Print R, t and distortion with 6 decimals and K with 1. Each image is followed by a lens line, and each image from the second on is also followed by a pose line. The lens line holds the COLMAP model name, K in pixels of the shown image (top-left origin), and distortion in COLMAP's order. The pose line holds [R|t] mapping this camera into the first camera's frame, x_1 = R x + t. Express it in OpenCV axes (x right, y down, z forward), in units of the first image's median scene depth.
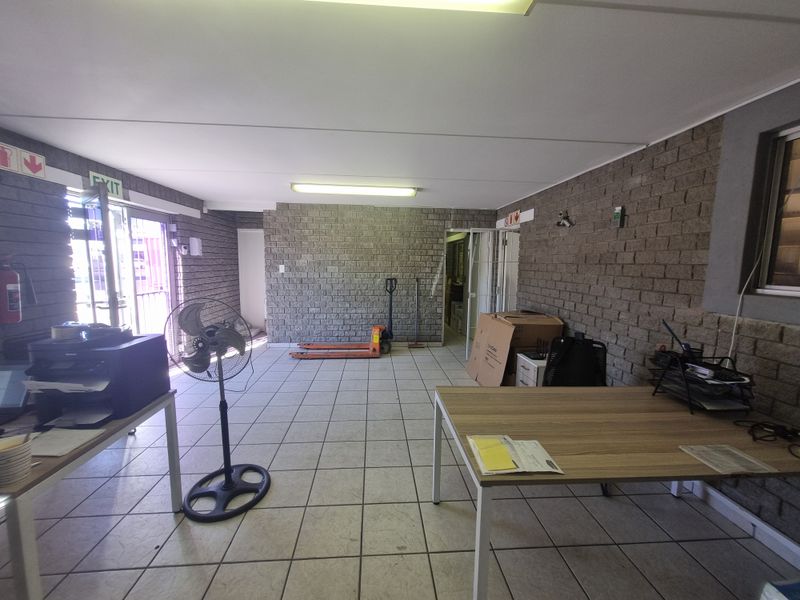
lens RADIAL K [[314.8, 0, 397.4], [0, 314.8, 298.2], [0, 0, 1]] dist [0.000317, -0.000067]
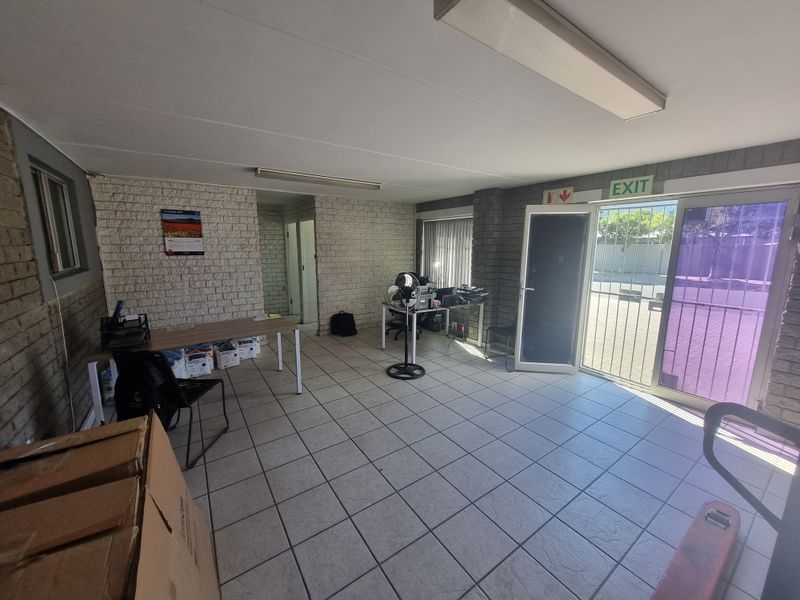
lens RADIAL K [[314.8, 0, 400.0], [0, 314.8, 297.7], [0, 0, 1]] dist [0.000317, -0.000067]
pose [[-0.862908, 0.071550, -0.500271, 0.296309], [-0.069549, 0.963693, 0.257795, -0.225174], [0.500553, 0.257246, -0.826602, 1.612476]]
